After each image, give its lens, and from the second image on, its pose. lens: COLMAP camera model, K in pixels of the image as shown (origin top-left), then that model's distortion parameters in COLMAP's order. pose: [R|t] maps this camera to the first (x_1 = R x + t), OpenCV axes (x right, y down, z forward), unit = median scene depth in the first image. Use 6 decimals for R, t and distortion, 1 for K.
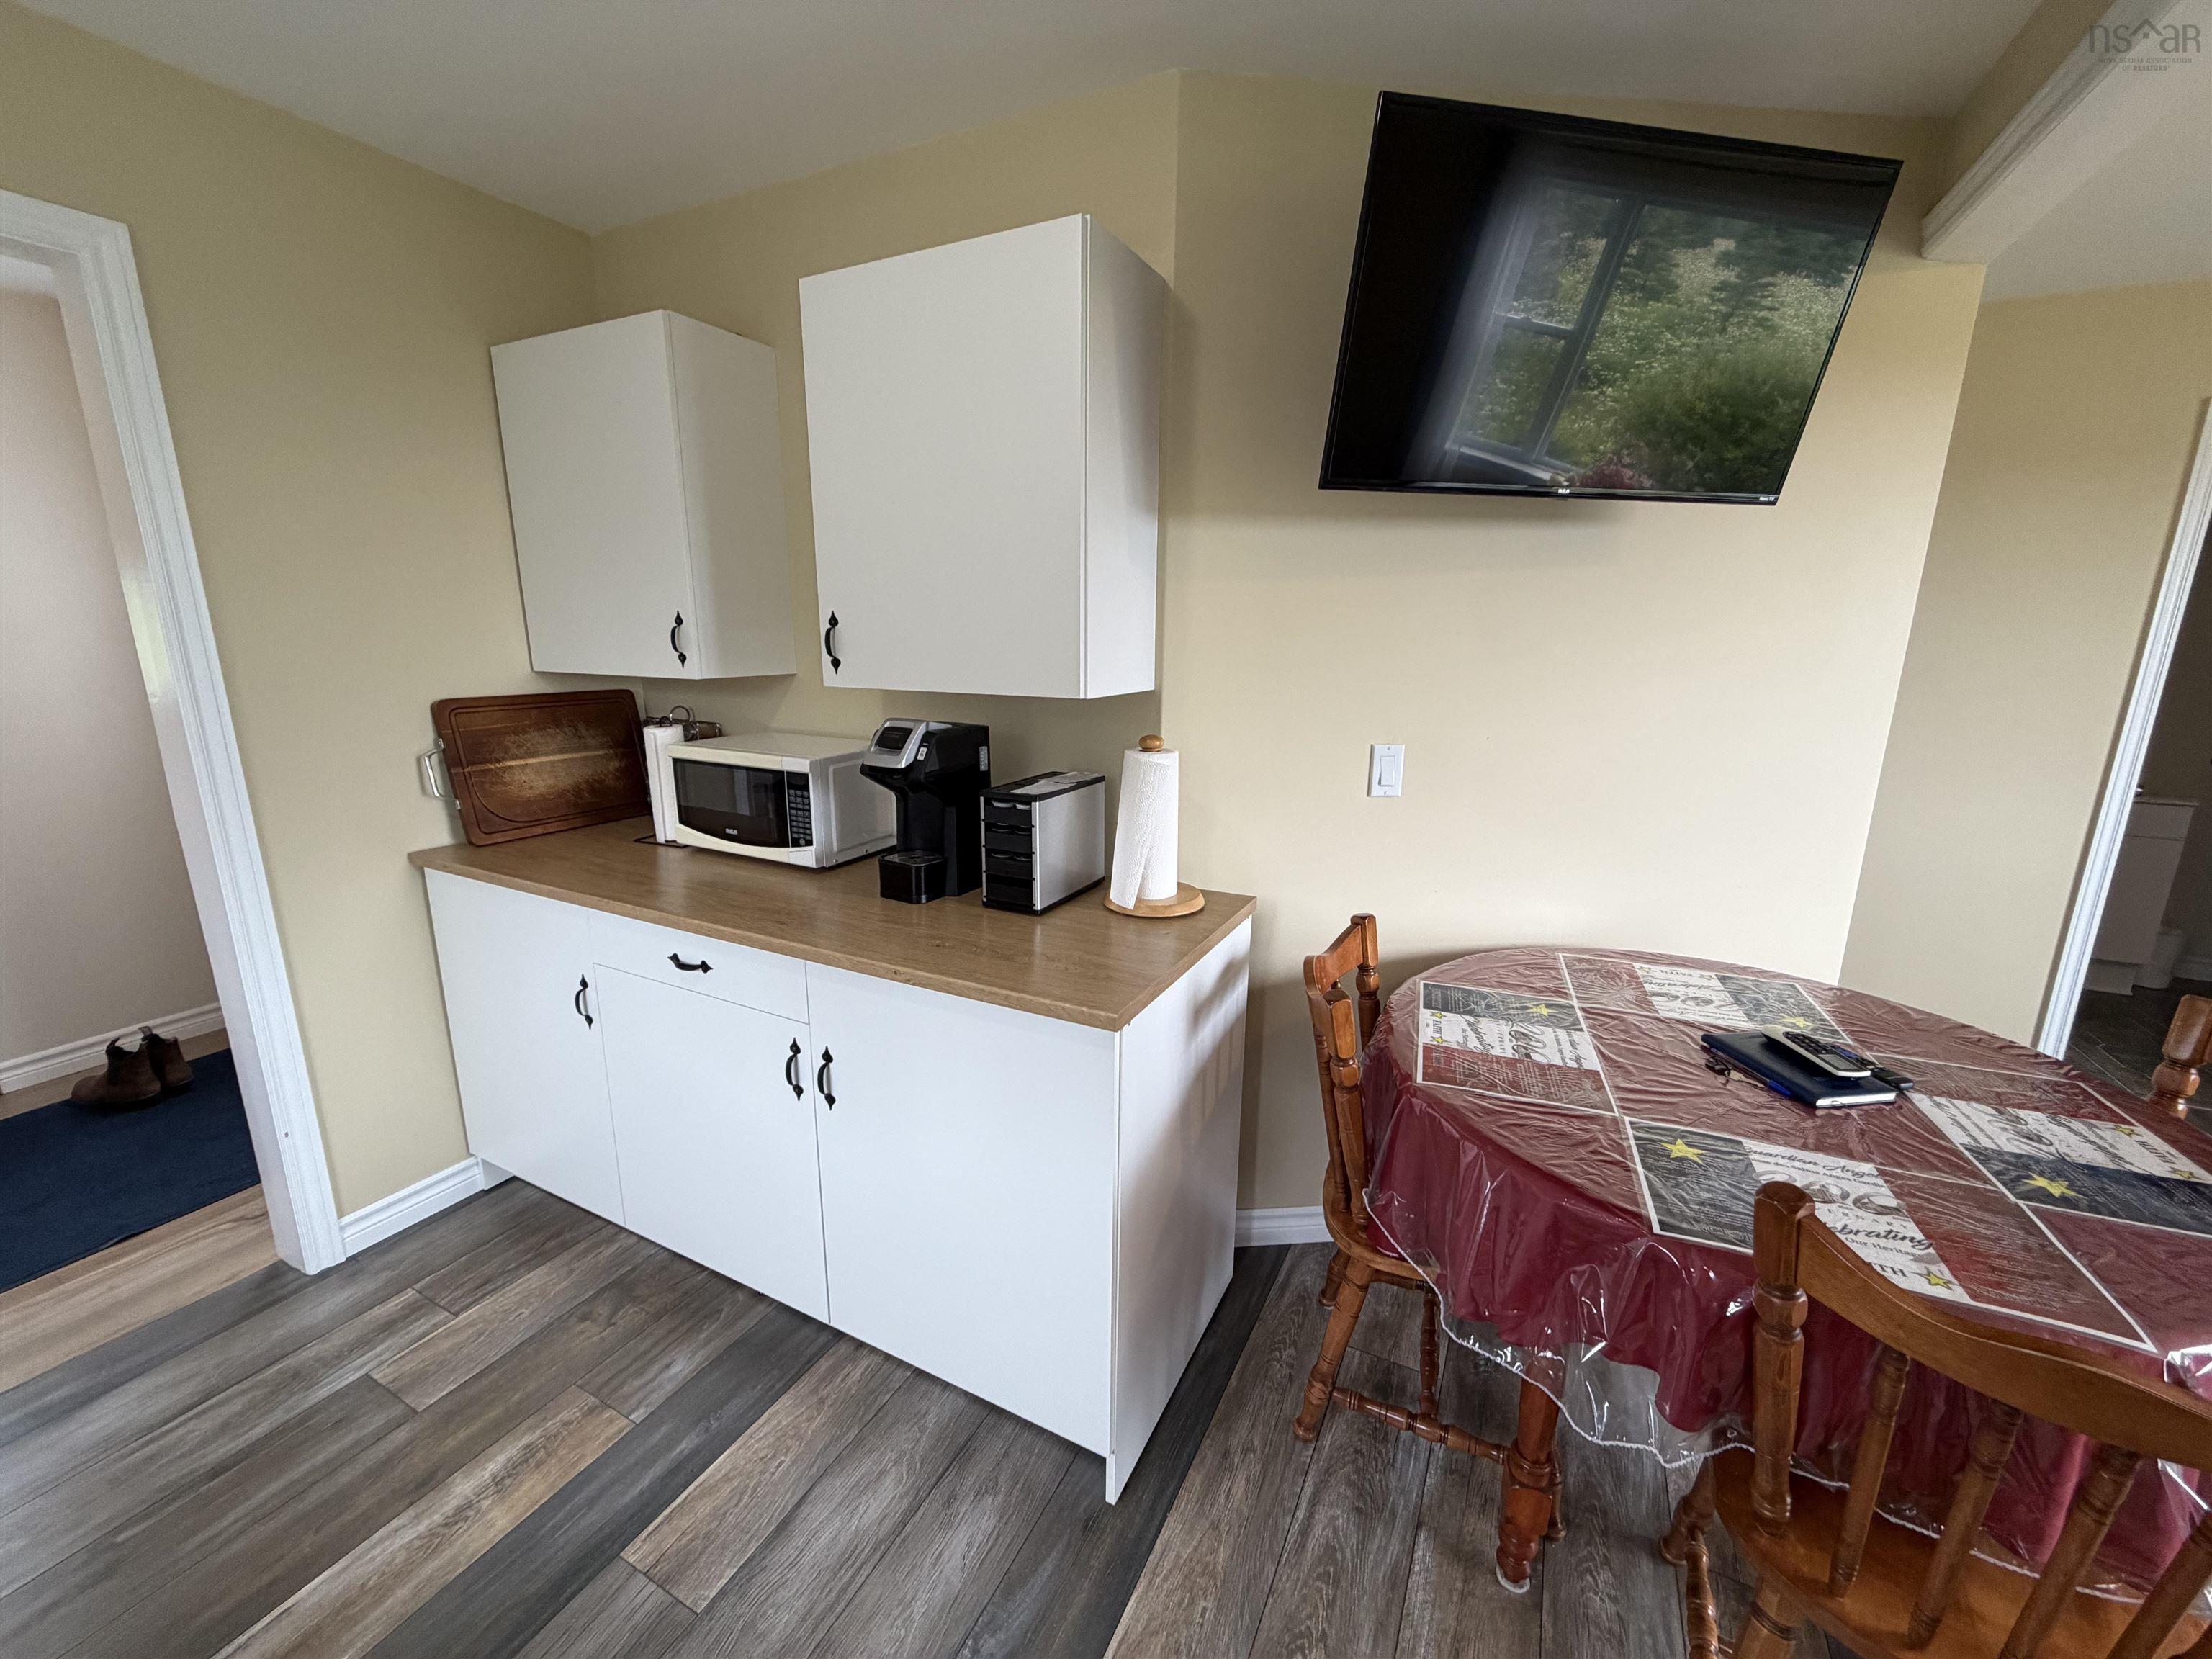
lens RADIAL K [[886.5, 0, 1092.7], [0, 886.5, 828.8], [0, 0, 1]] dist [-0.000980, -0.000311]
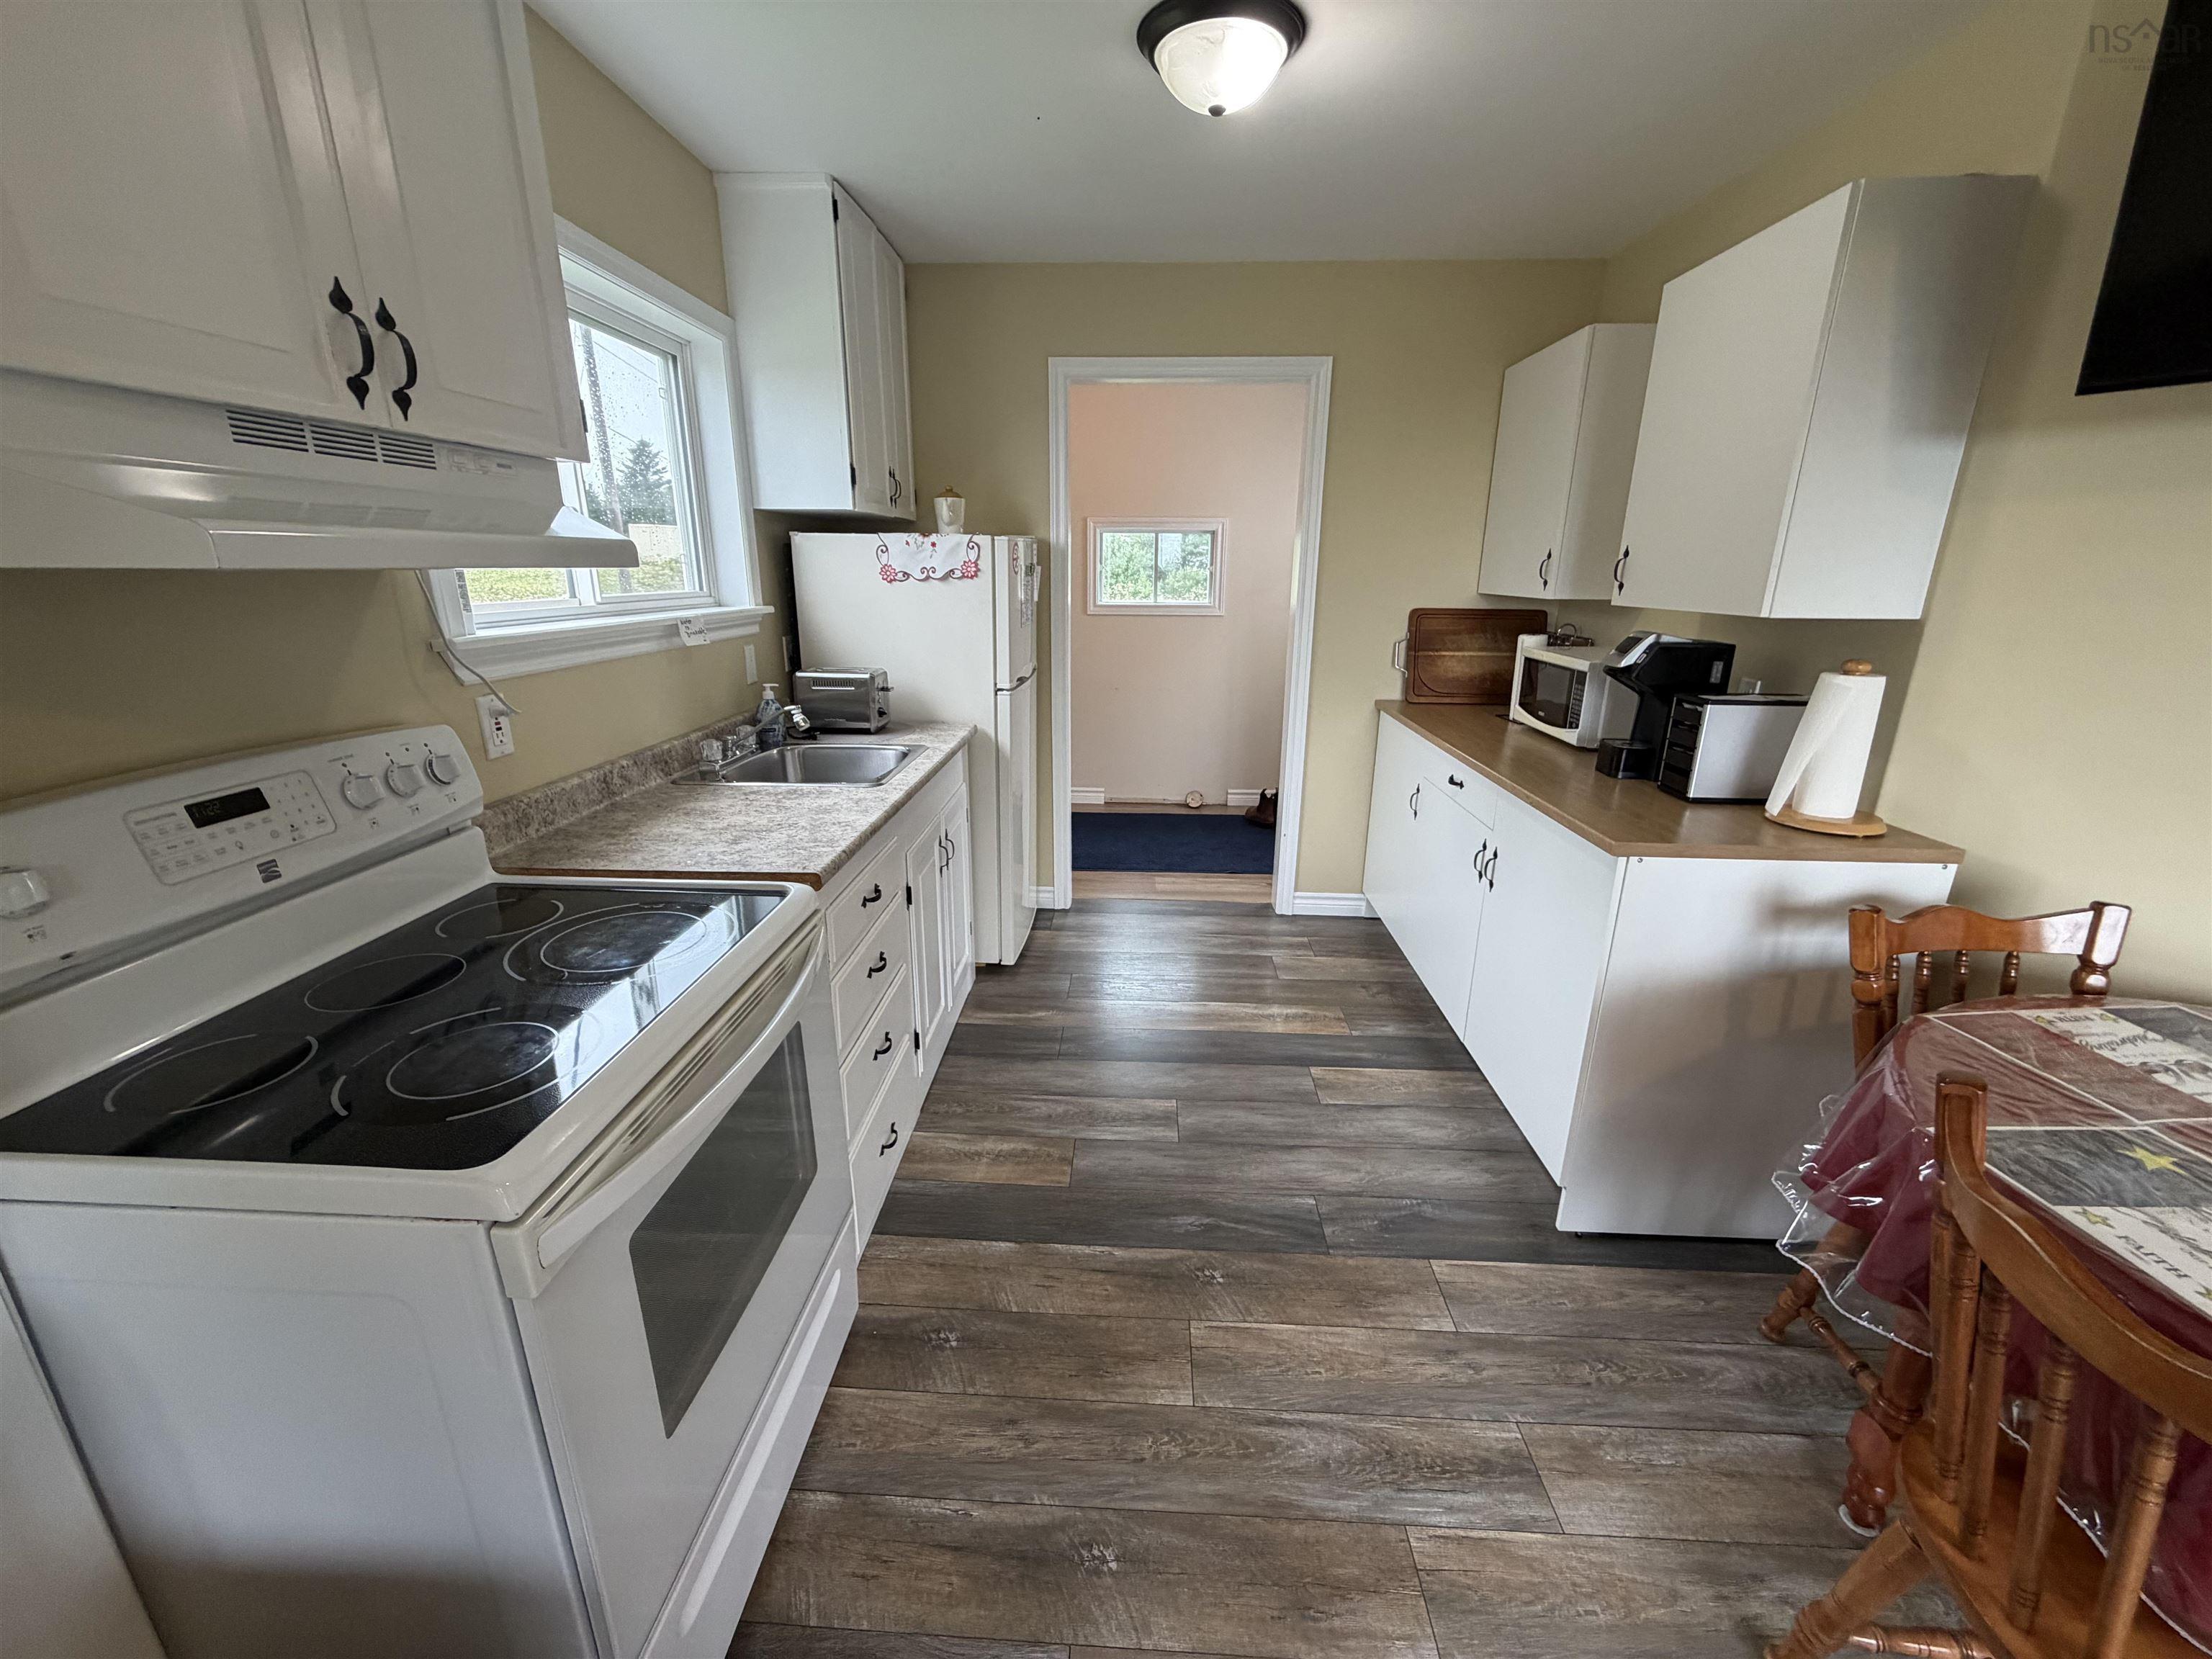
lens RADIAL K [[886.5, 0, 1103.1], [0, 886.5, 828.7], [0, 0, 1]] dist [-0.000980, -0.000311]
pose [[0.413711, 0.252517, -0.874688, 0.644845], [-0.205903, 0.961822, 0.180284, 0.077980], [0.886819, 0.105516, 0.449910, -0.222220]]
